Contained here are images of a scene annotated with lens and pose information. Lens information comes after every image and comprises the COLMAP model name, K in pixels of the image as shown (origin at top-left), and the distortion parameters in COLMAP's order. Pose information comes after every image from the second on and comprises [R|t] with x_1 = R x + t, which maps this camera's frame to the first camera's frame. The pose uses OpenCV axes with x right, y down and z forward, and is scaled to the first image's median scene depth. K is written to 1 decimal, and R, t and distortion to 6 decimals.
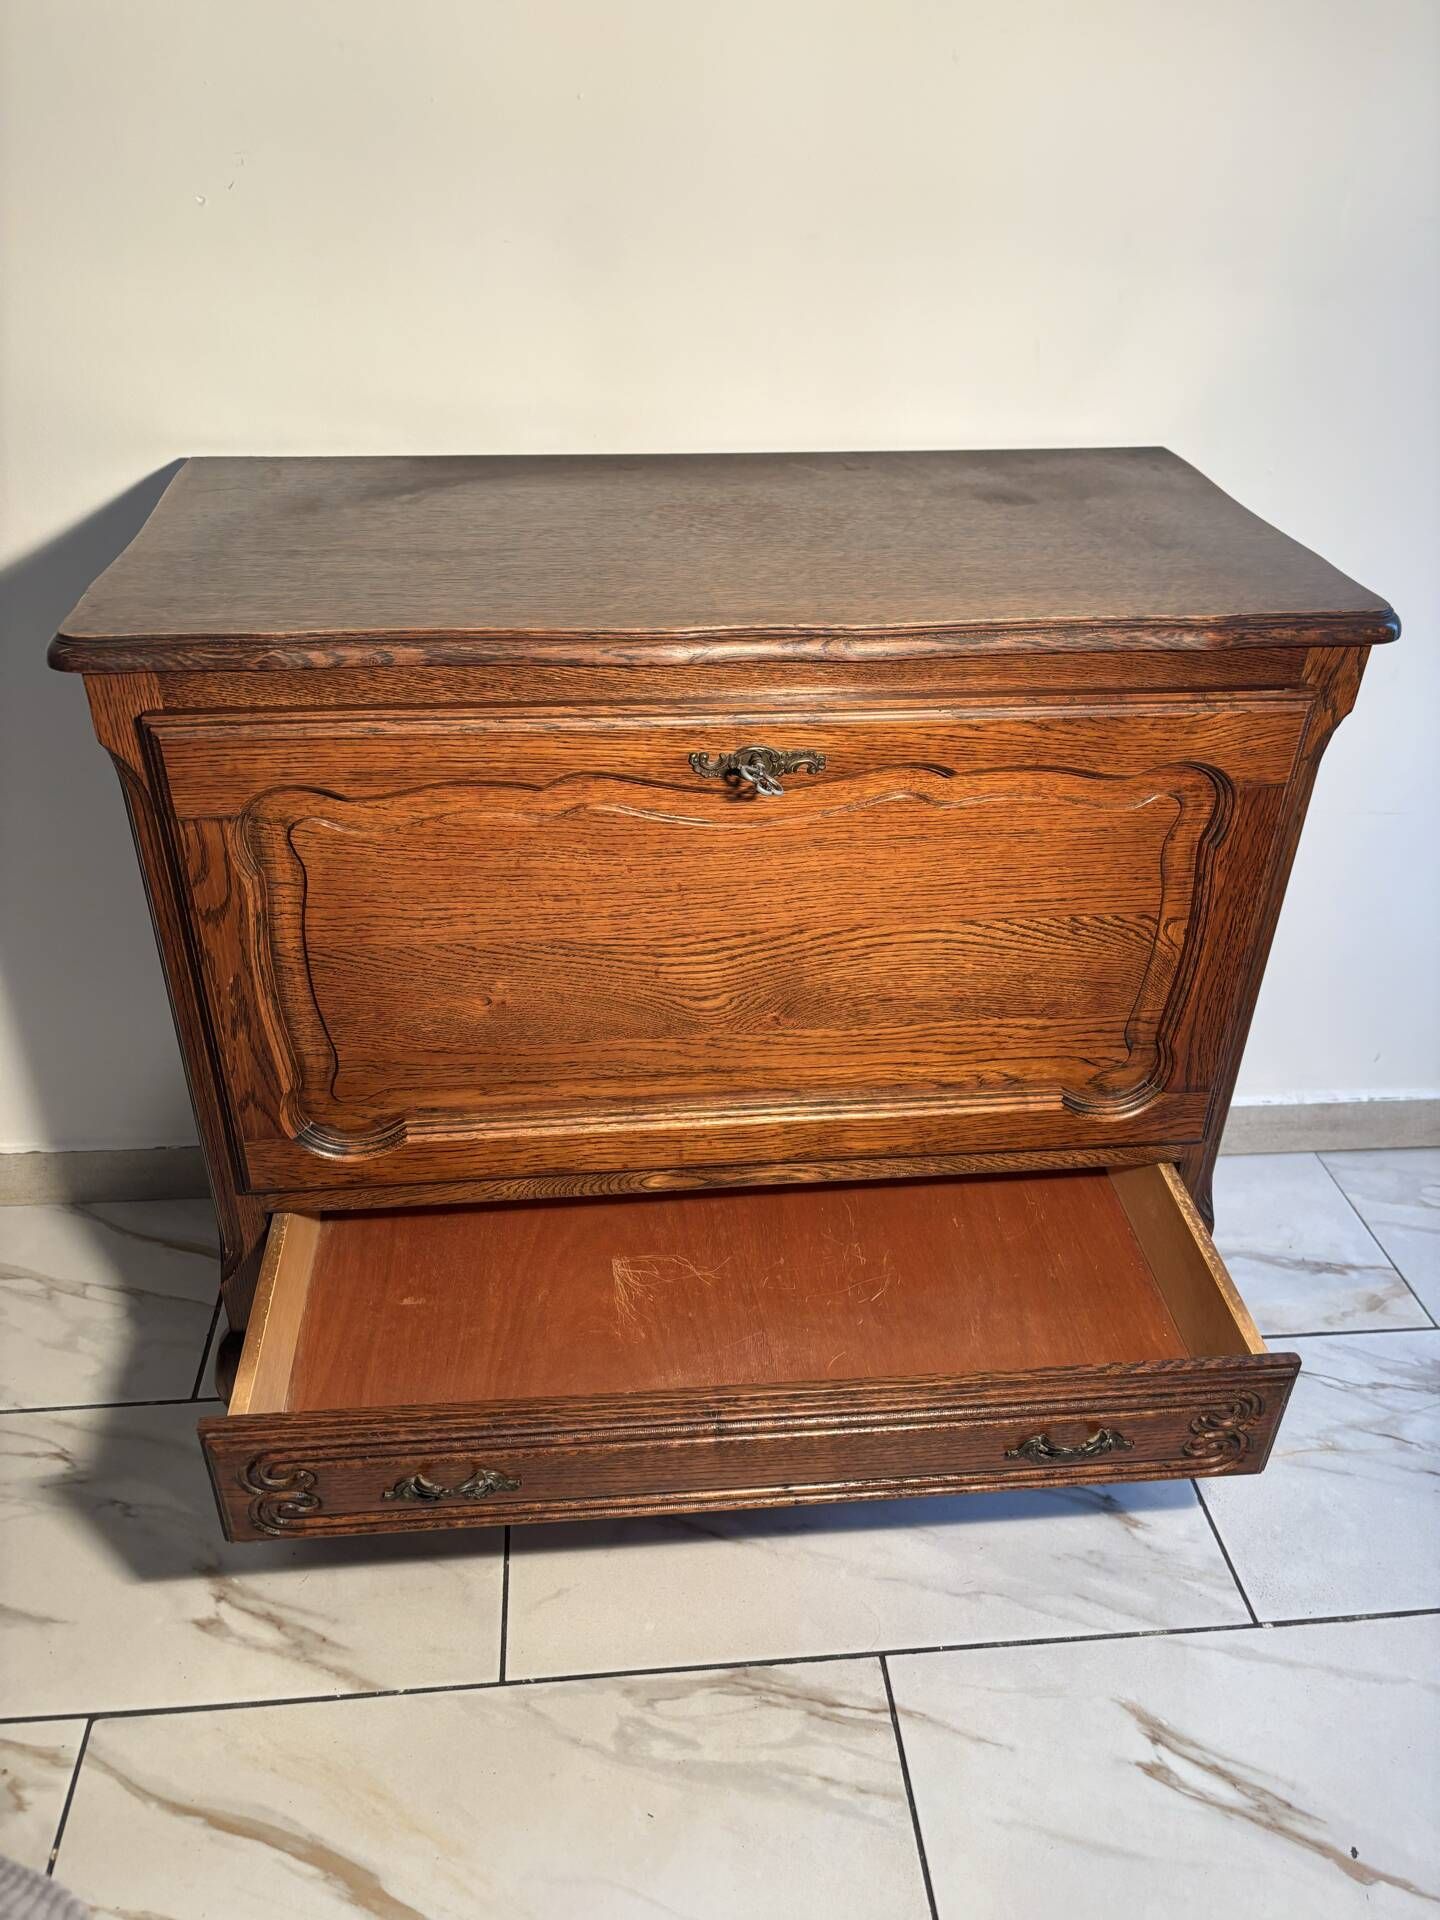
lens RADIAL K [[1468.5, 0, 723.4], [0, 1468.5, 957.0], [0, 0, 1]] dist [0.033110, -0.042375]
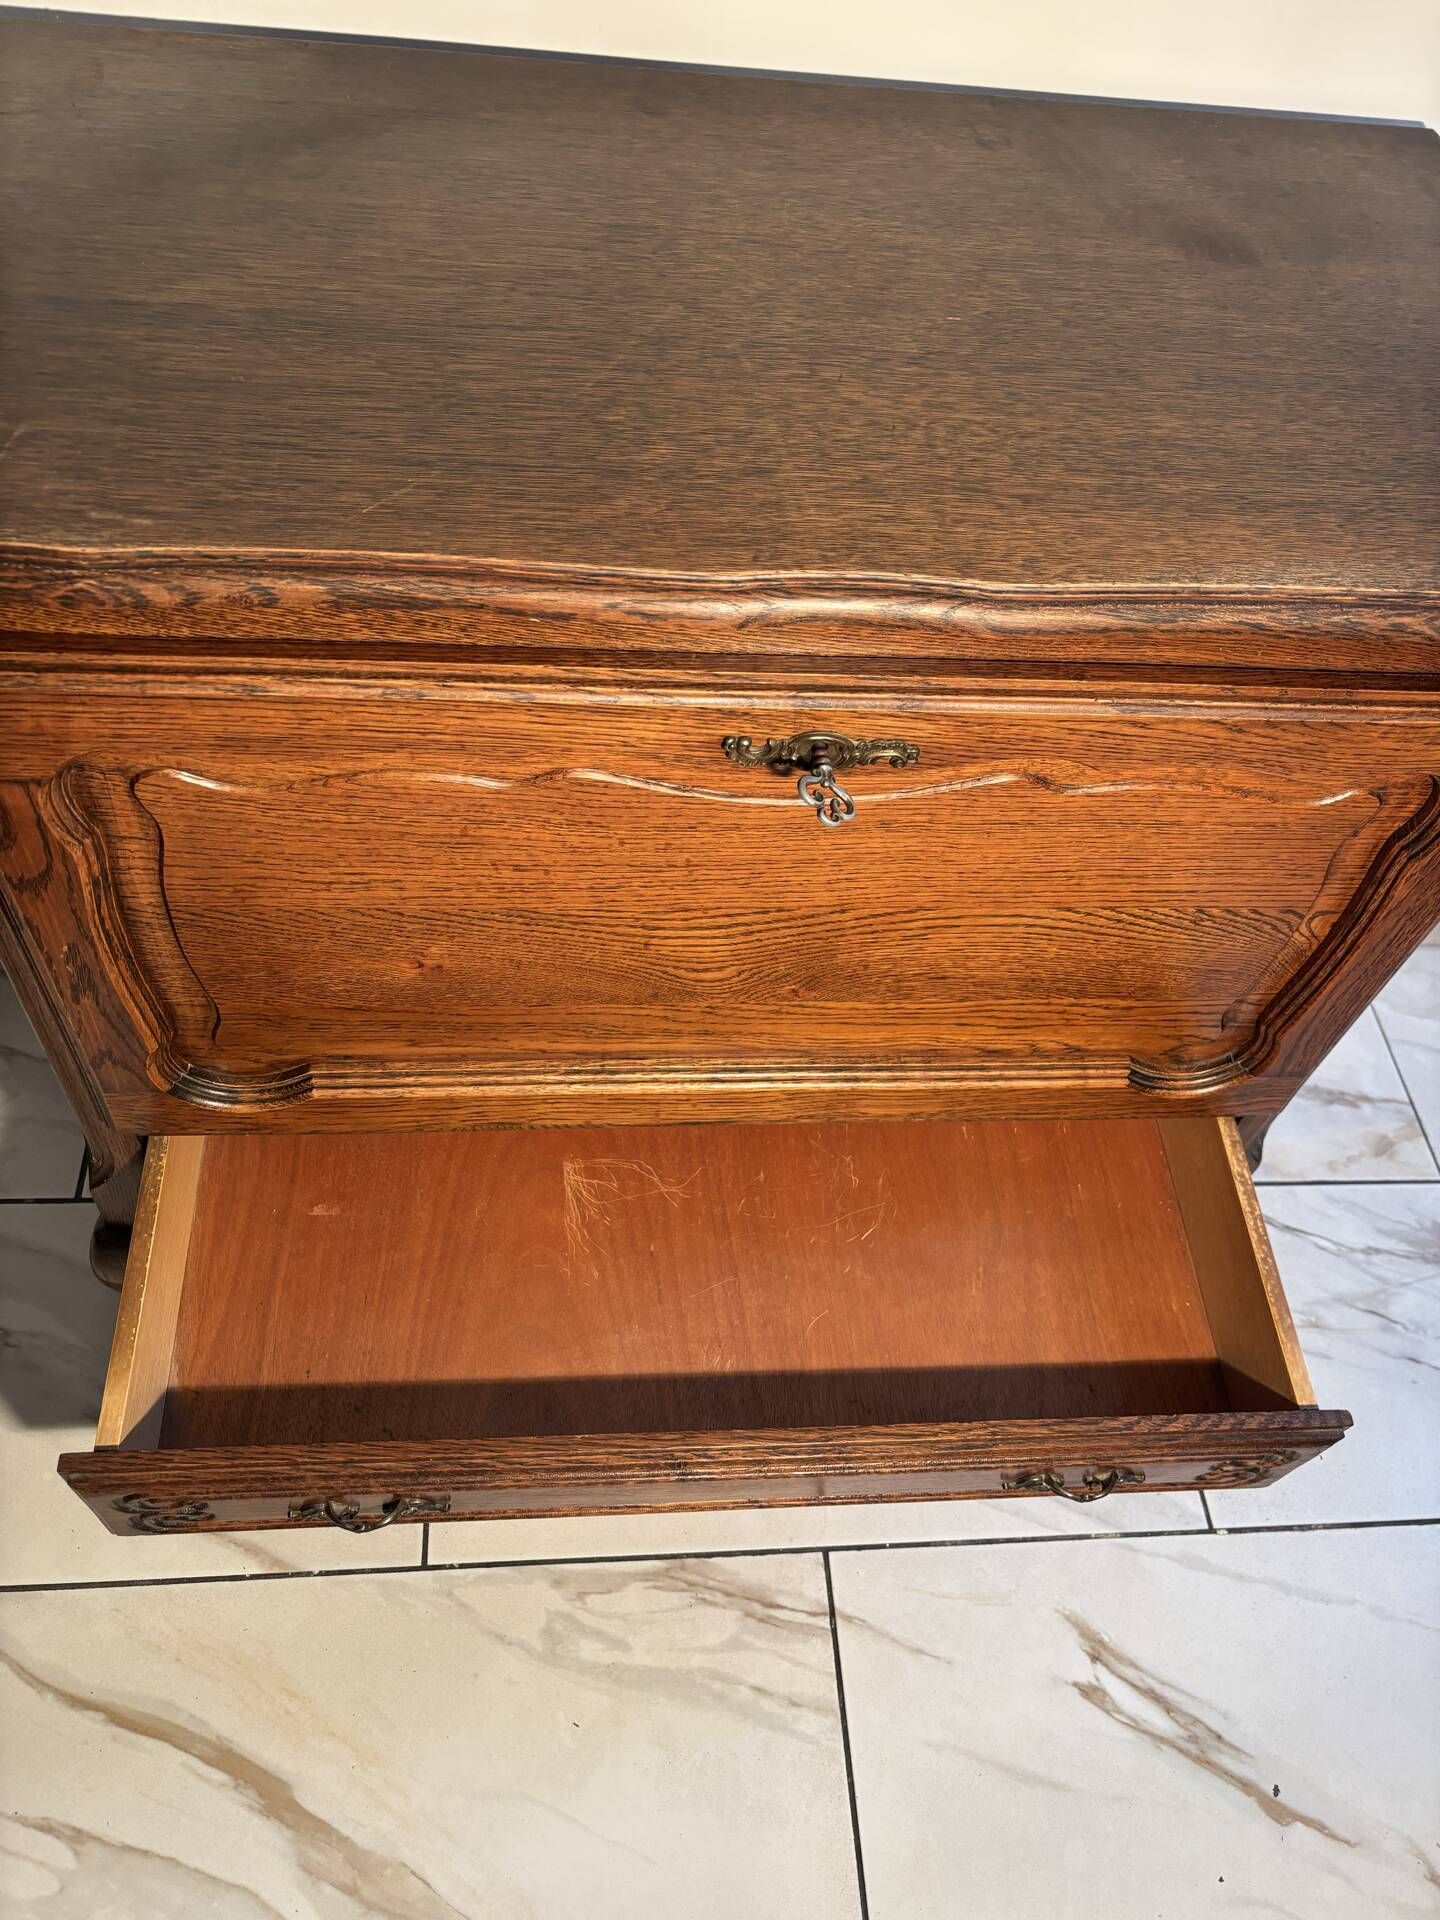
lens RADIAL K [[1468.5, 0, 726.7], [0, 1468.5, 950.9], [0, 0, 1]] dist [0.033110, -0.042375]
pose [[0.995366, 0.073460, 0.062055, -0.048782], [-0.091052, 0.927529, 0.362490, -0.252085], [-0.030929, -0.366460, 0.929920, 0.283894]]
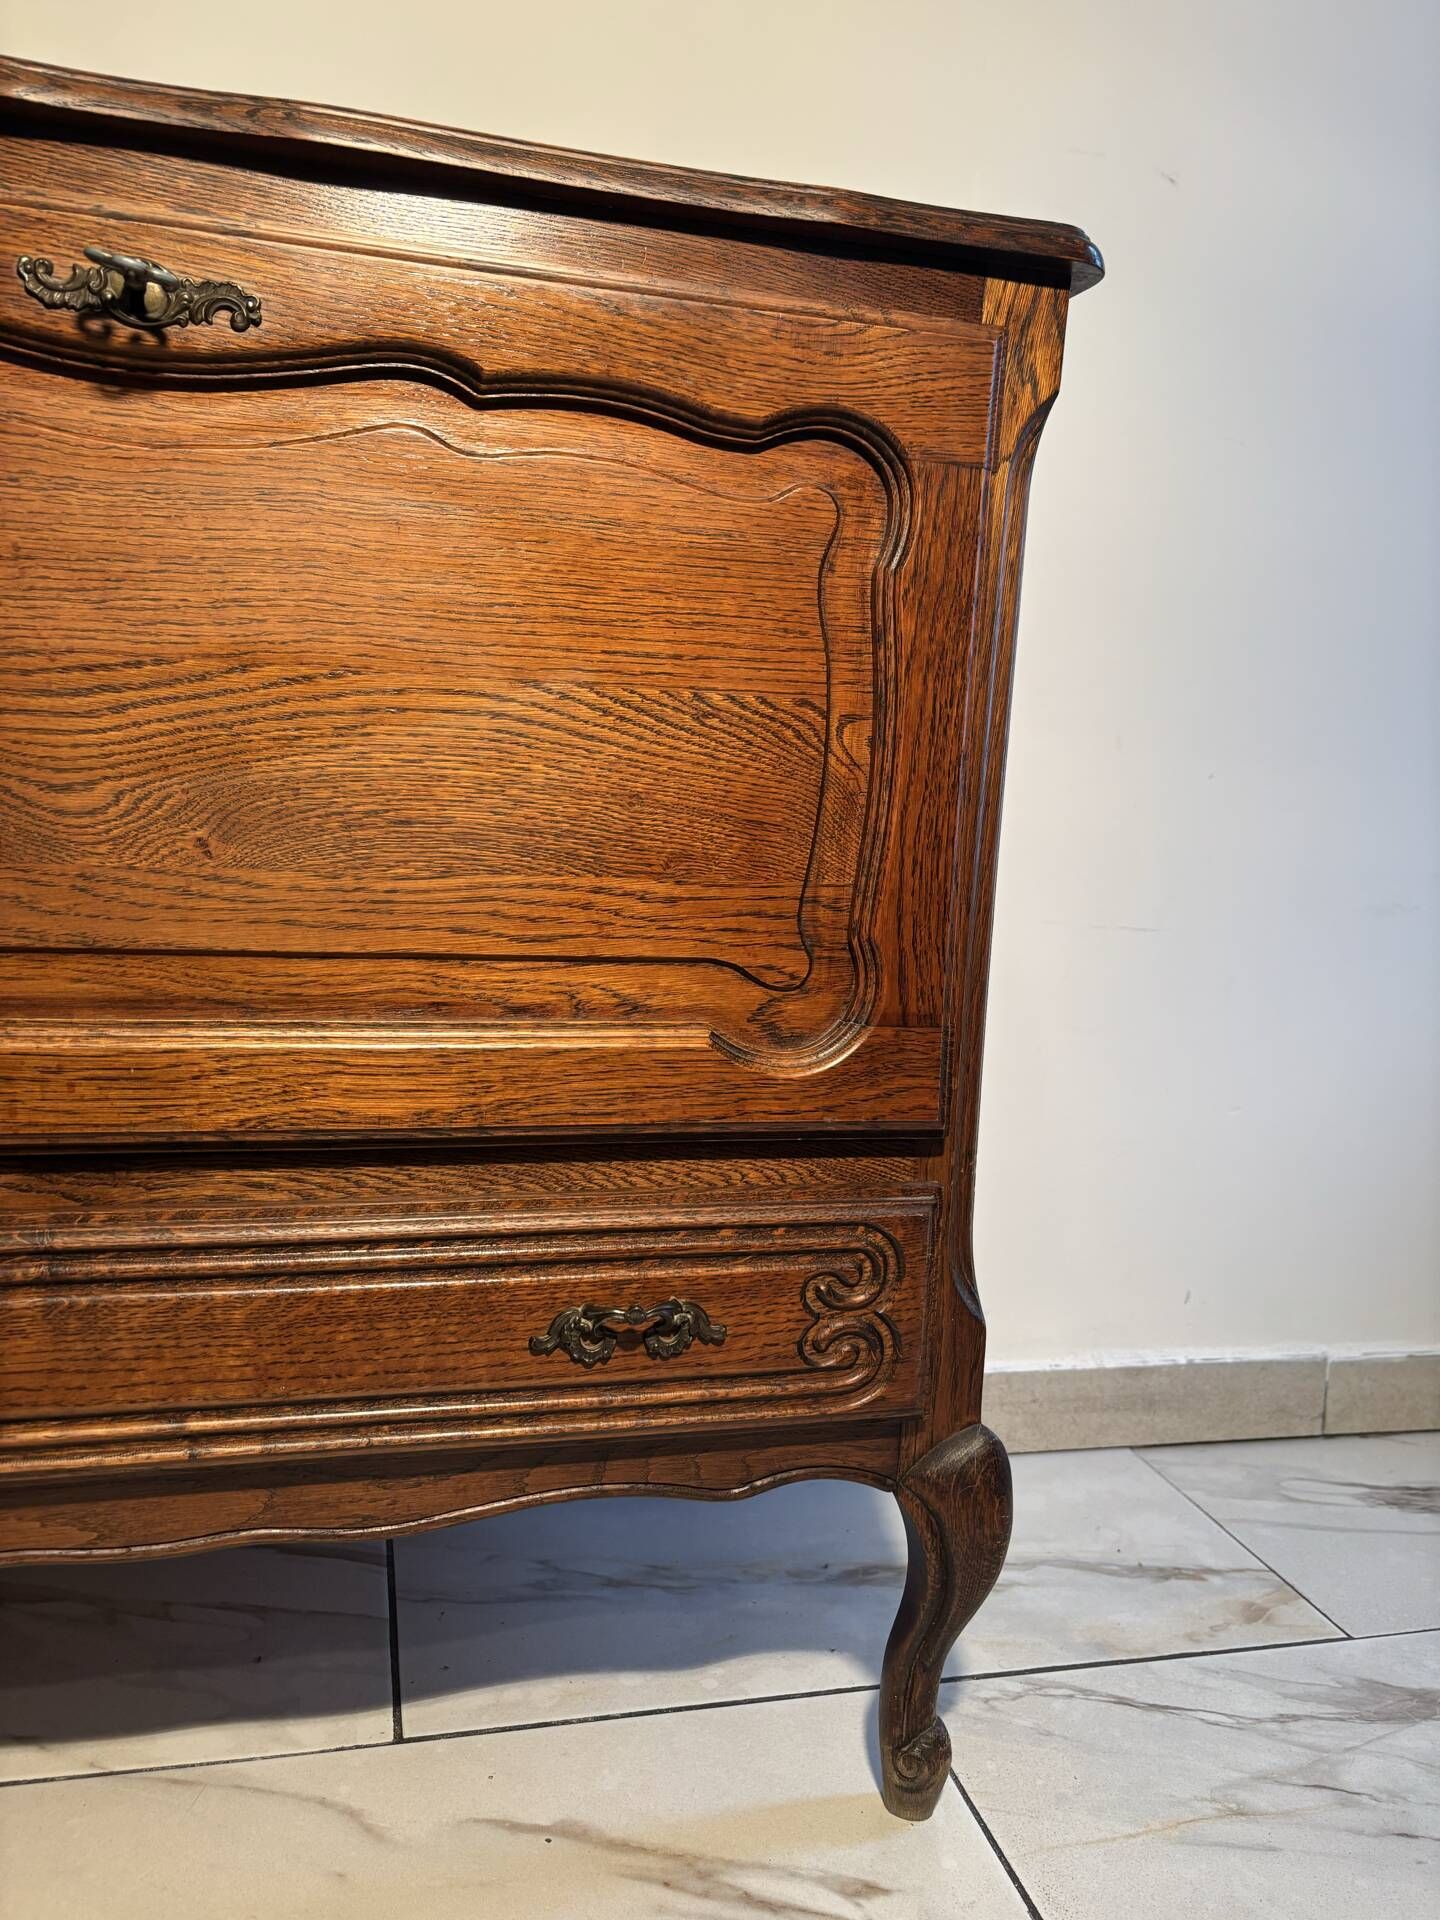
lens RADIAL K [[1468.5, 0, 717.7], [0, 1468.5, 938.3], [0, 0, 1]] dist [0.033110, -0.042375]
pose [[0.988189, 0.015143, 0.152488, 0.146846], [0.051745, 0.903680, -0.425070, 0.329607], [-0.144237, 0.427940, 0.892223, 0.462065]]
